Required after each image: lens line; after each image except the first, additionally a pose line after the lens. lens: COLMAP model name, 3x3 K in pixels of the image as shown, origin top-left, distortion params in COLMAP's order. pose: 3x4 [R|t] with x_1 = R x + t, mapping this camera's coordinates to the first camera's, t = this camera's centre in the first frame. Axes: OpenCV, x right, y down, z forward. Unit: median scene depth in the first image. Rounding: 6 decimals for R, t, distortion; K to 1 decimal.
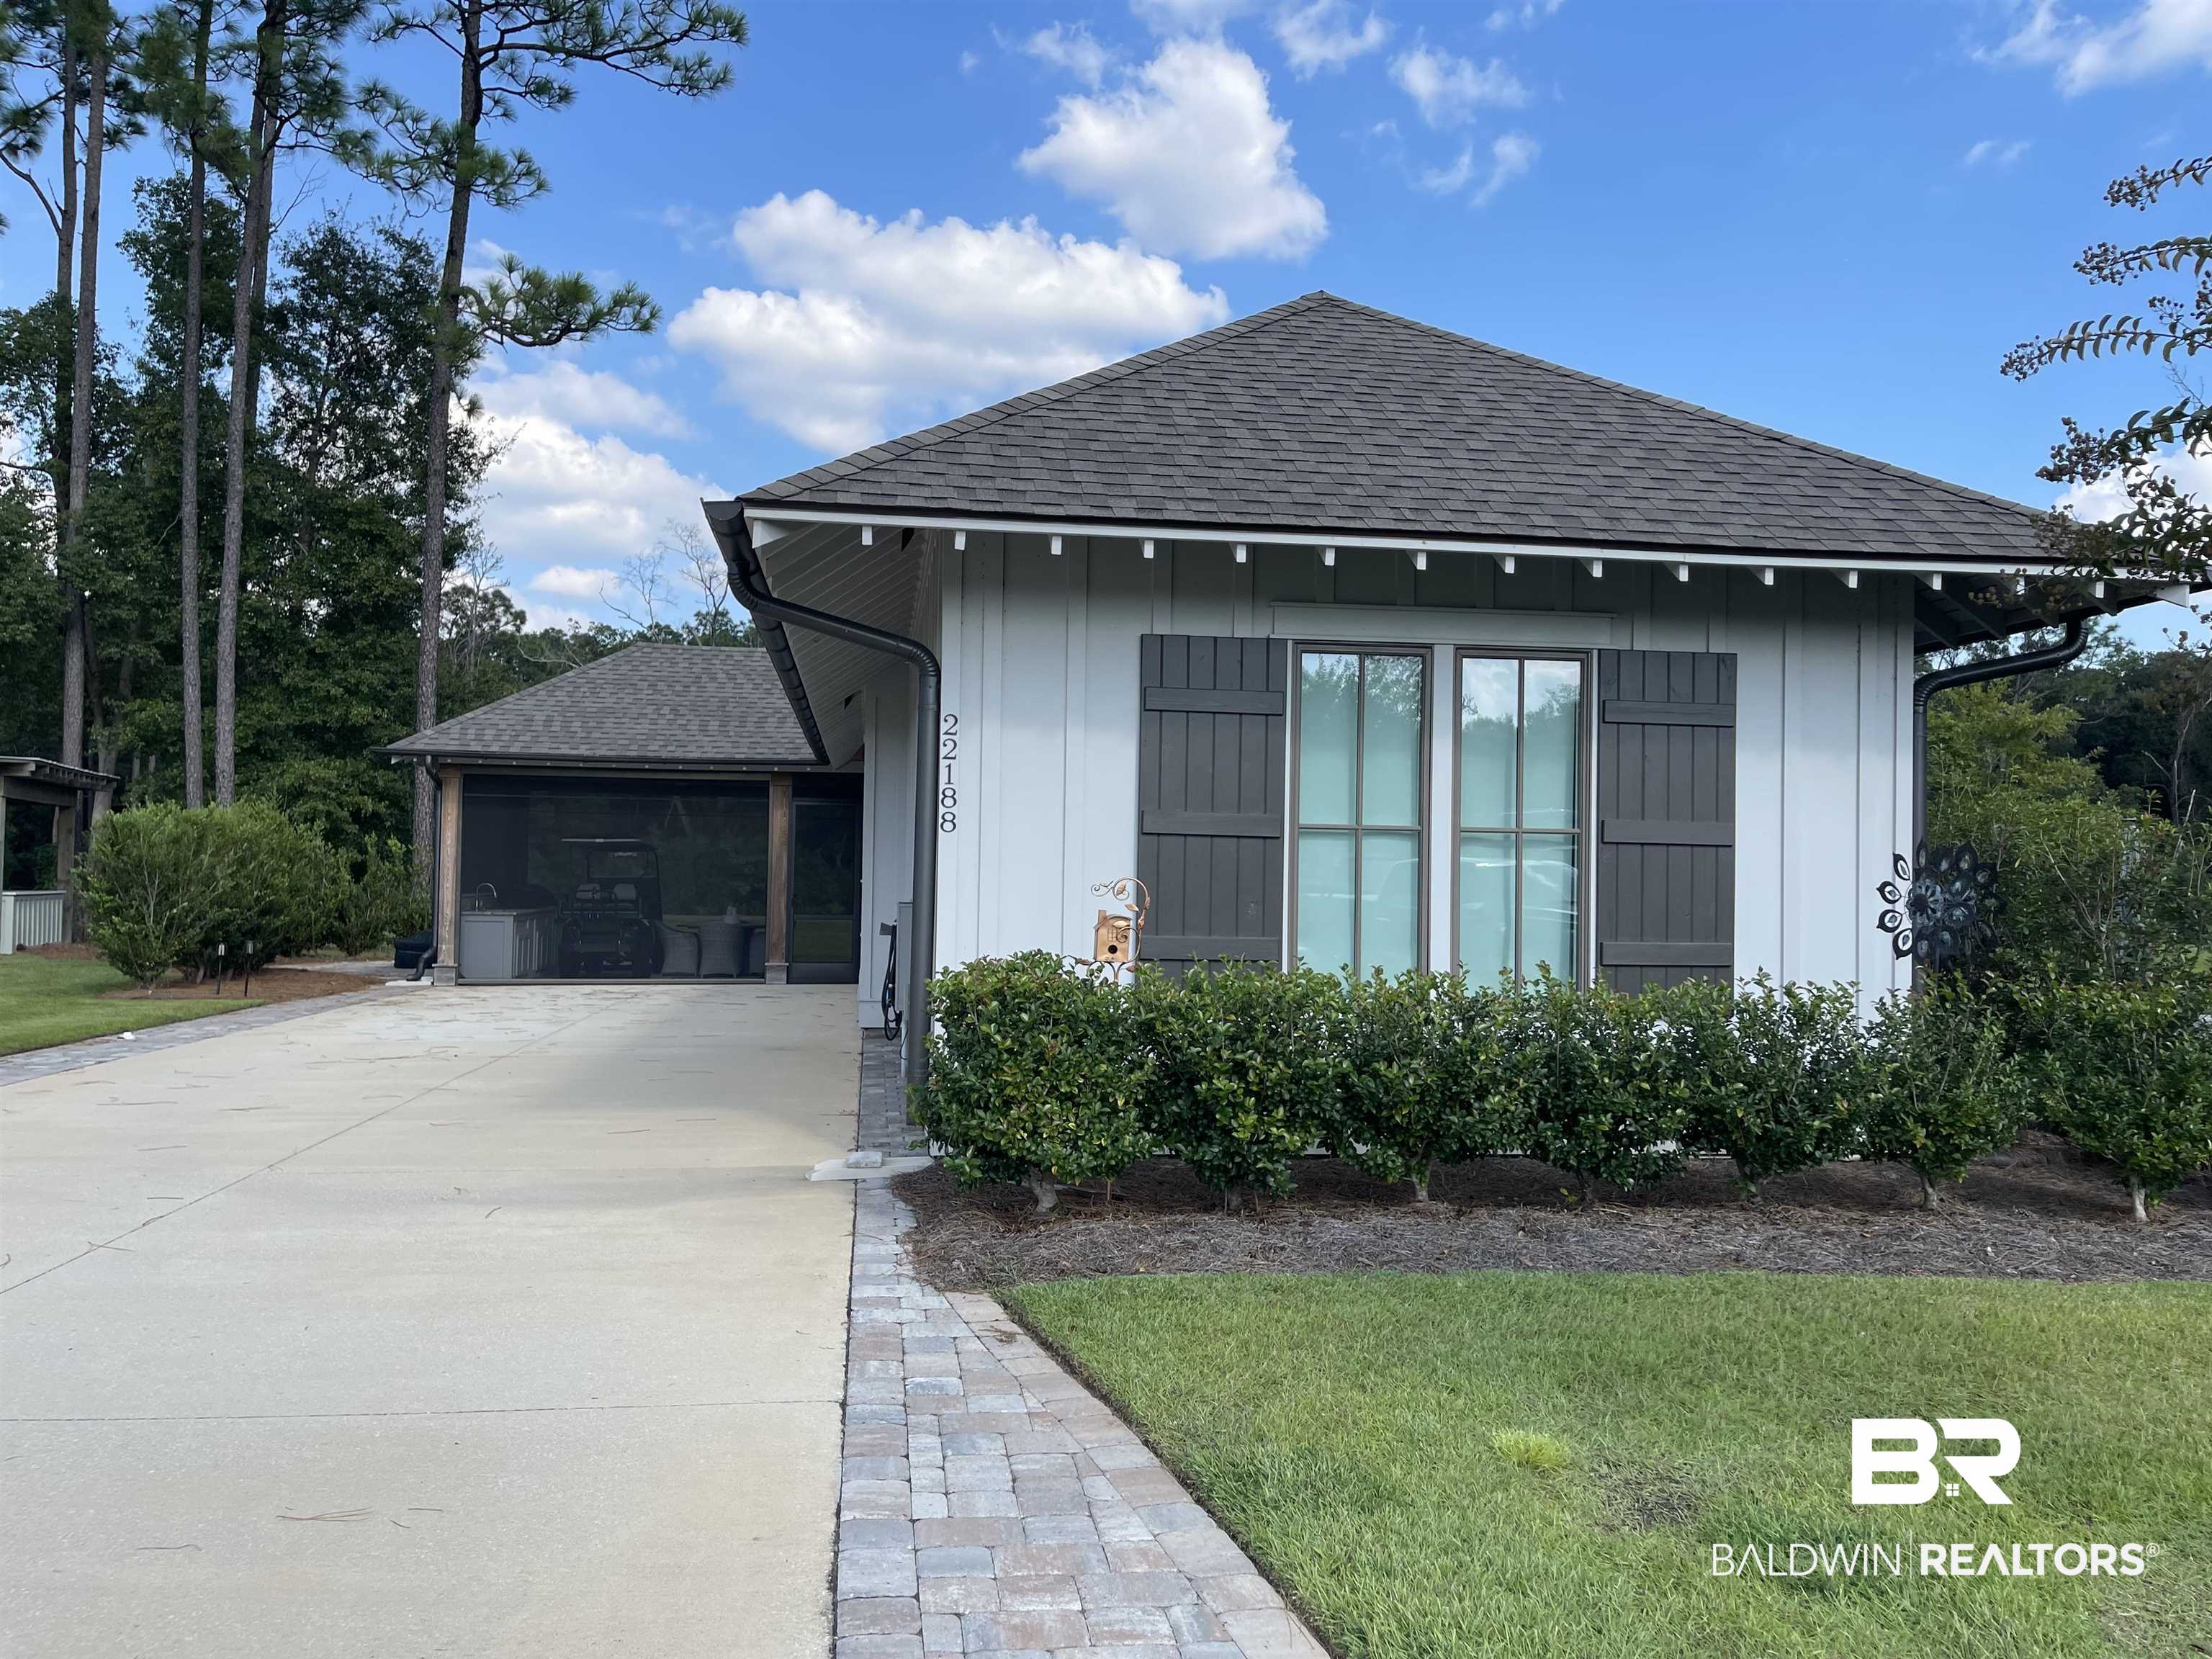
lens RADIAL K [[1674.8, 0, 1106.0], [0, 1674.8, 829.5], [0, 0, 1]] dist [0.068169, -0.121536]
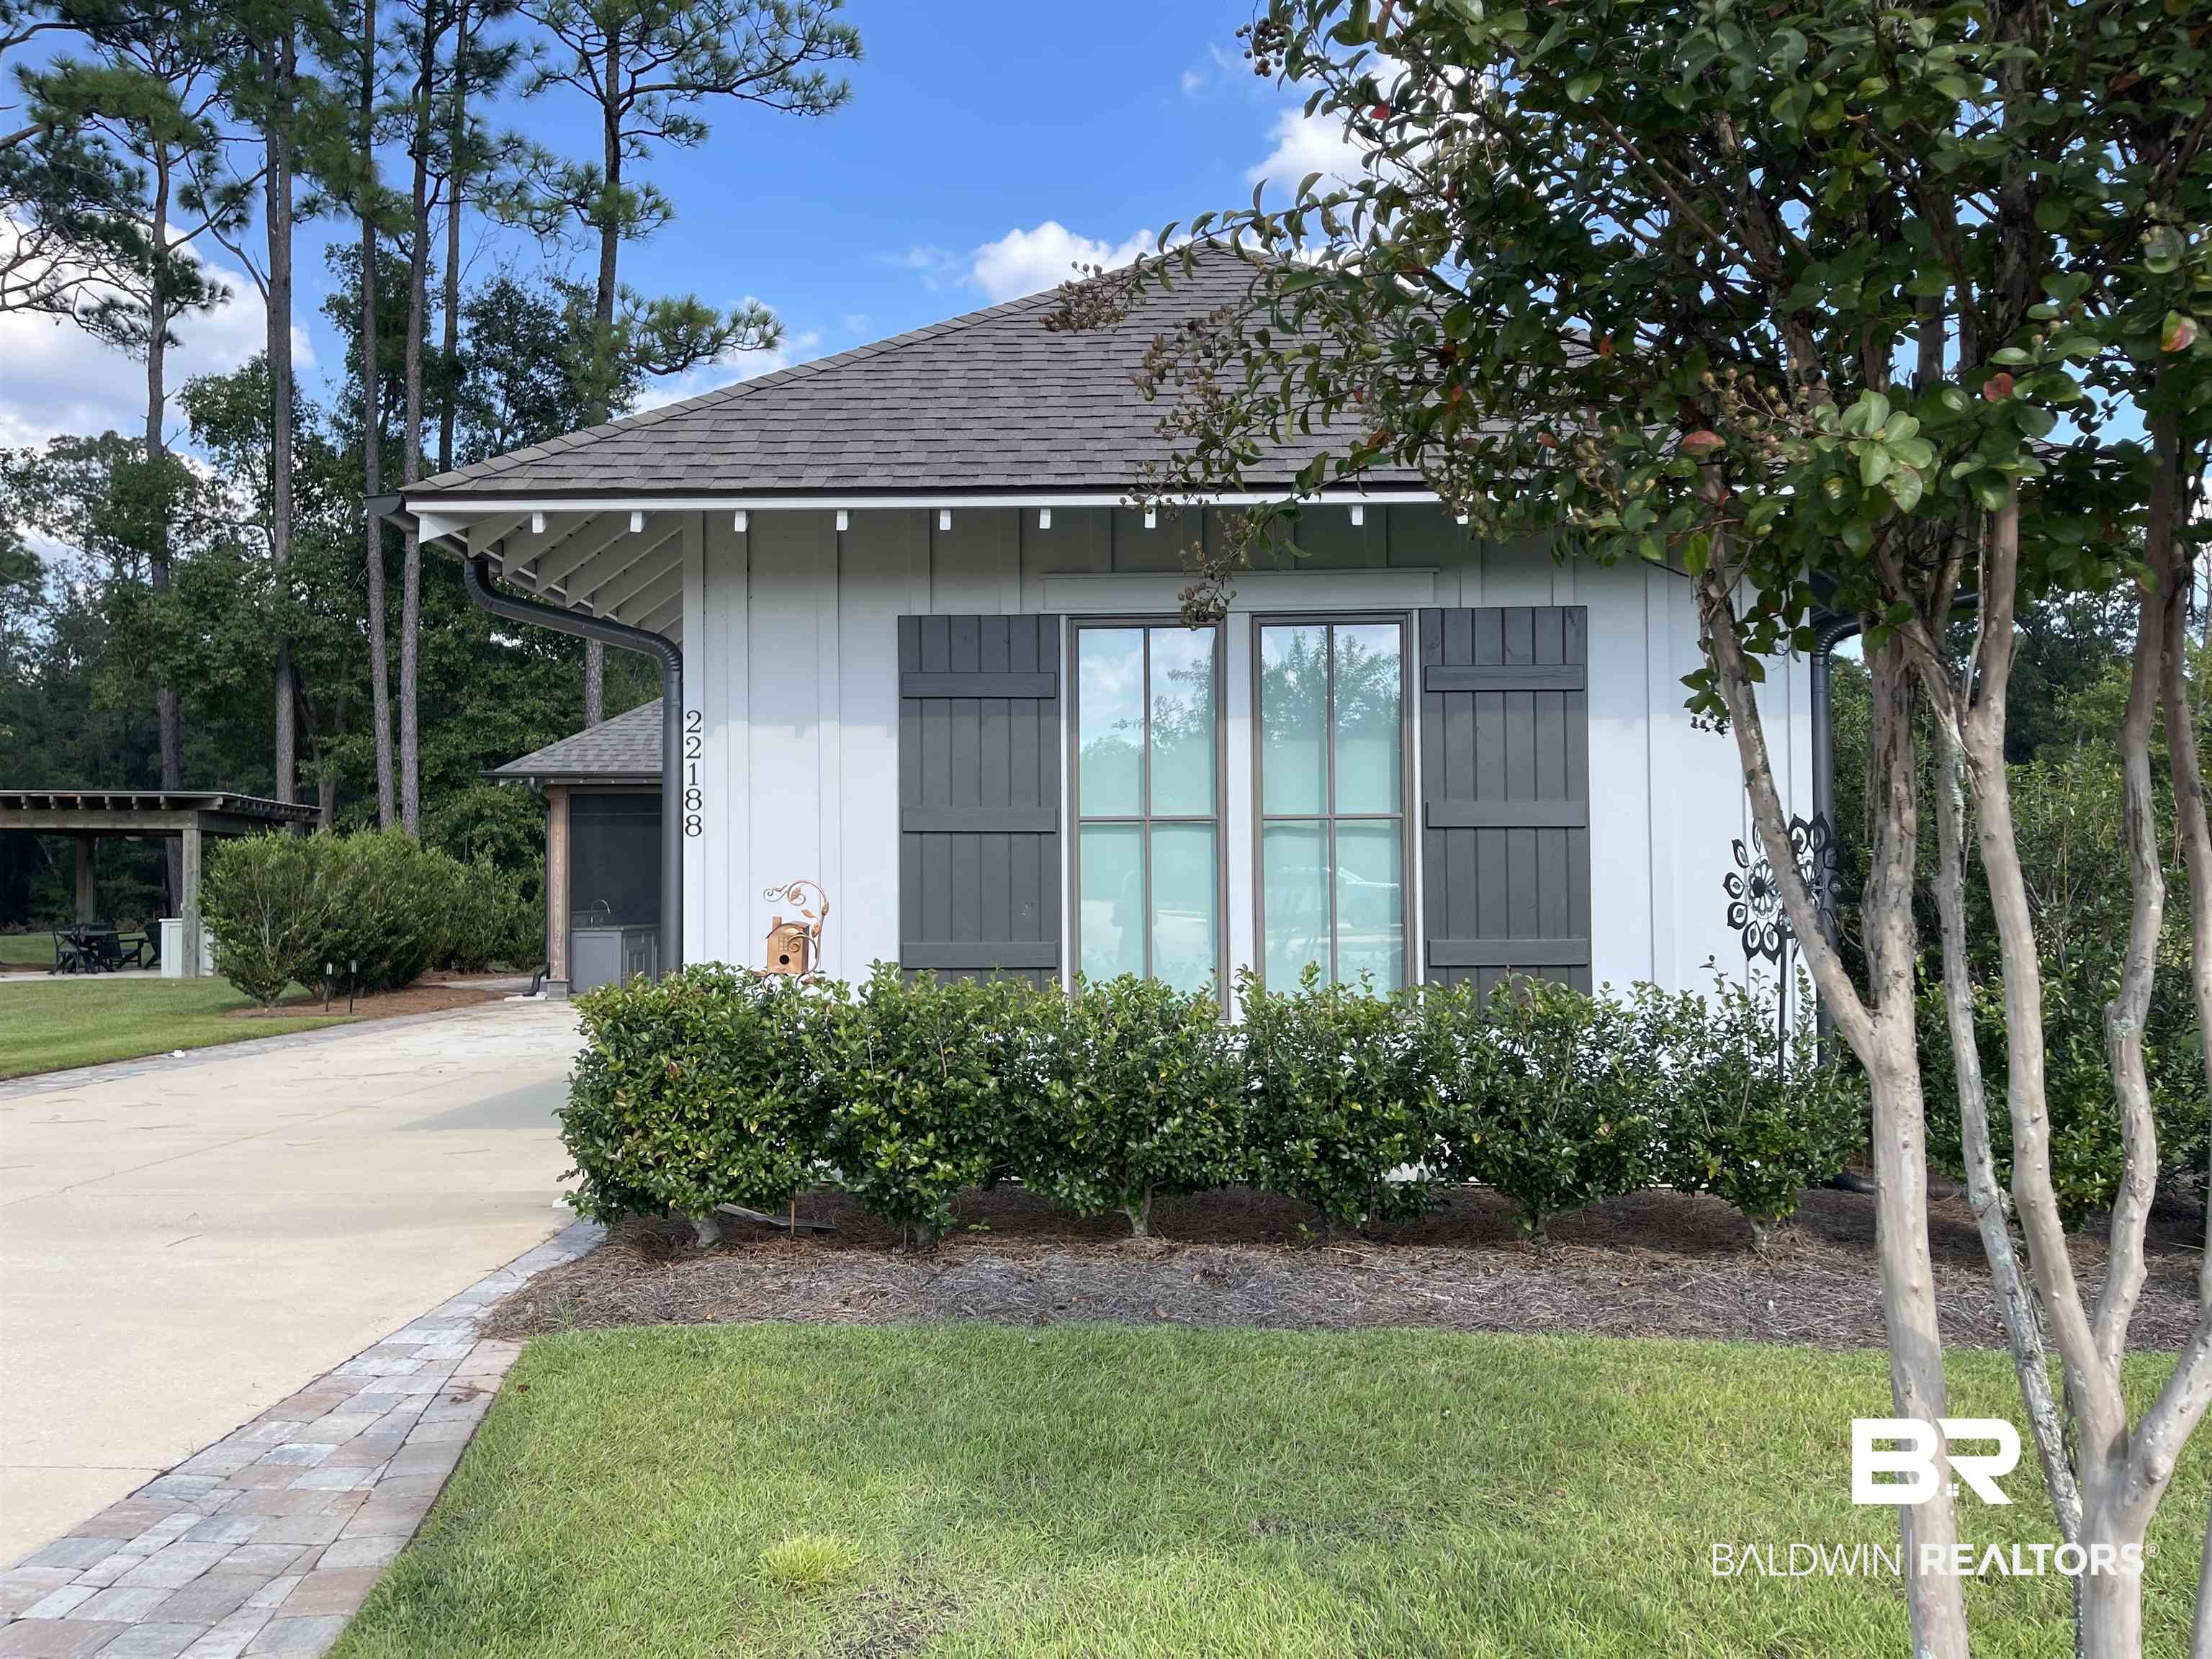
lens RADIAL K [[1671.5, 0, 1096.6], [0, 1671.5, 832.7], [0, 0, 1]] dist [0.060504, -0.087652]
pose [[0.986109, -0.028327, -0.163667, 0.265400], [0.028062, 0.999598, -0.003934, 0.008966], [0.163712, -0.000713, 0.986508, 0.104408]]
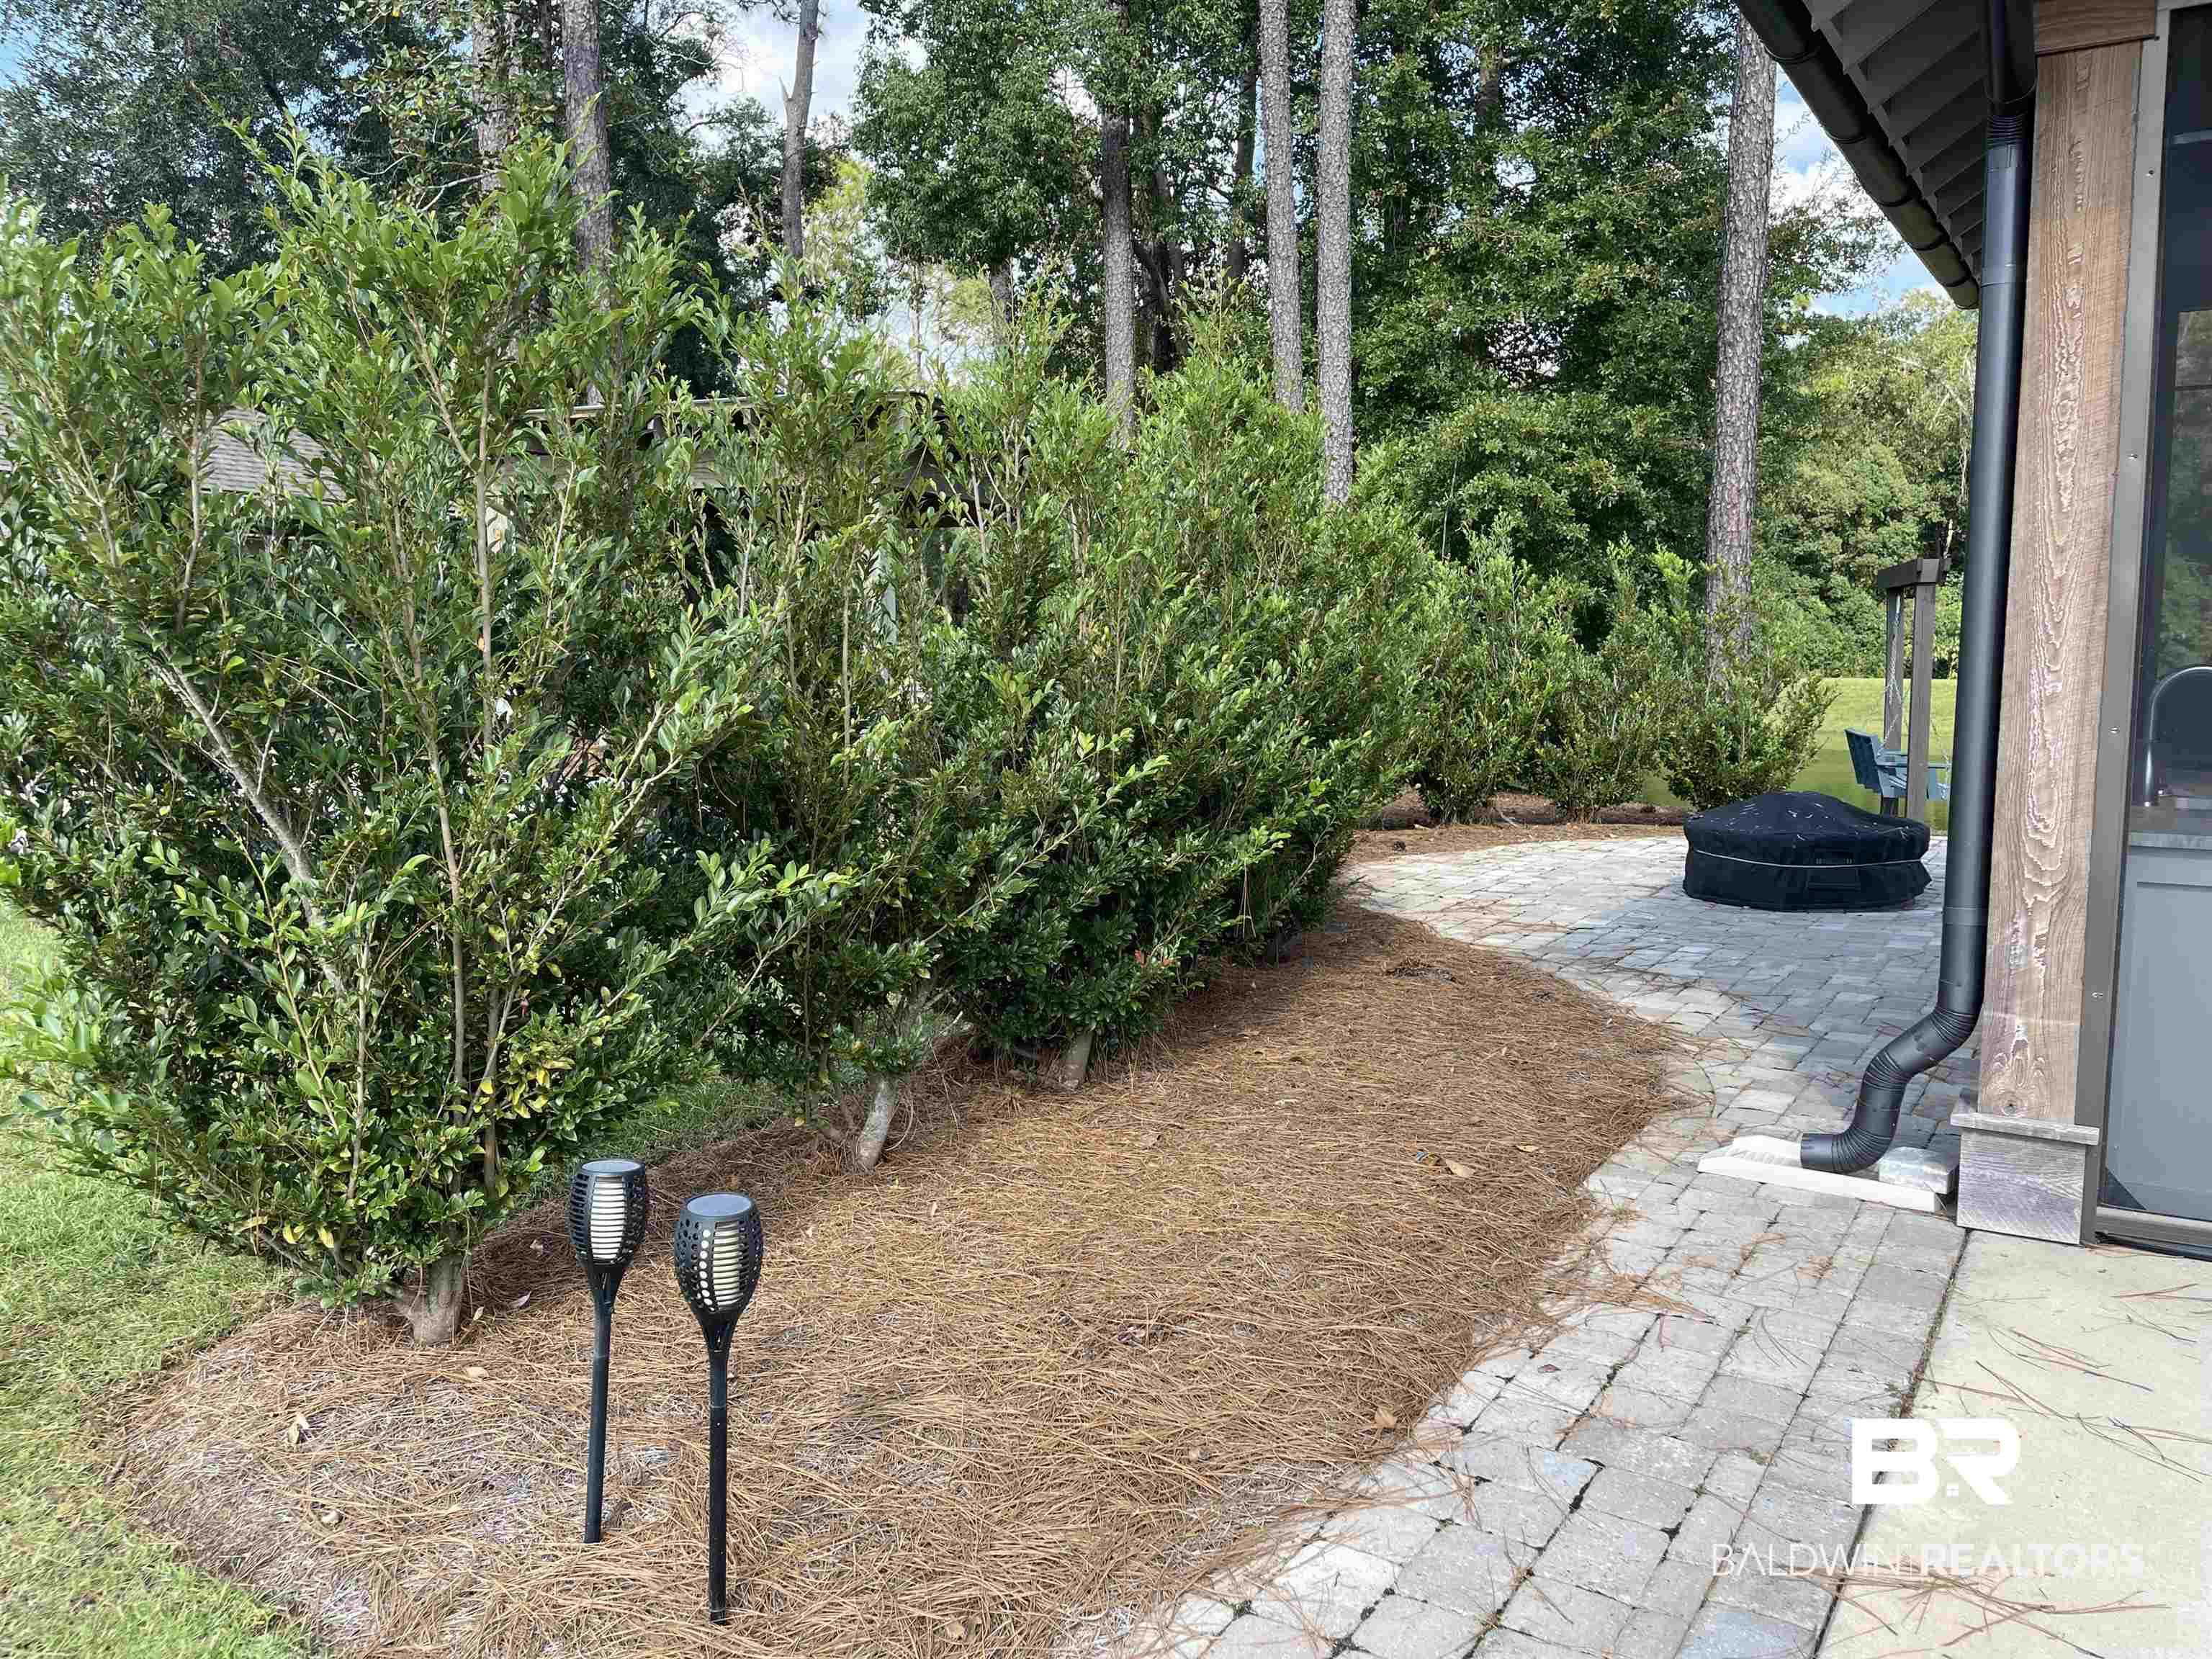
lens RADIAL K [[1657.0, 0, 1108.5], [0, 1657.0, 811.6], [0, 0, 1]] dist [0.057816, -0.089629]
pose [[0.763314, 0.049937, -0.644095, -0.903837], [0.037609, 0.991882, 0.121472, 0.053929], [0.644932, -0.116946, 0.755239, 2.060594]]
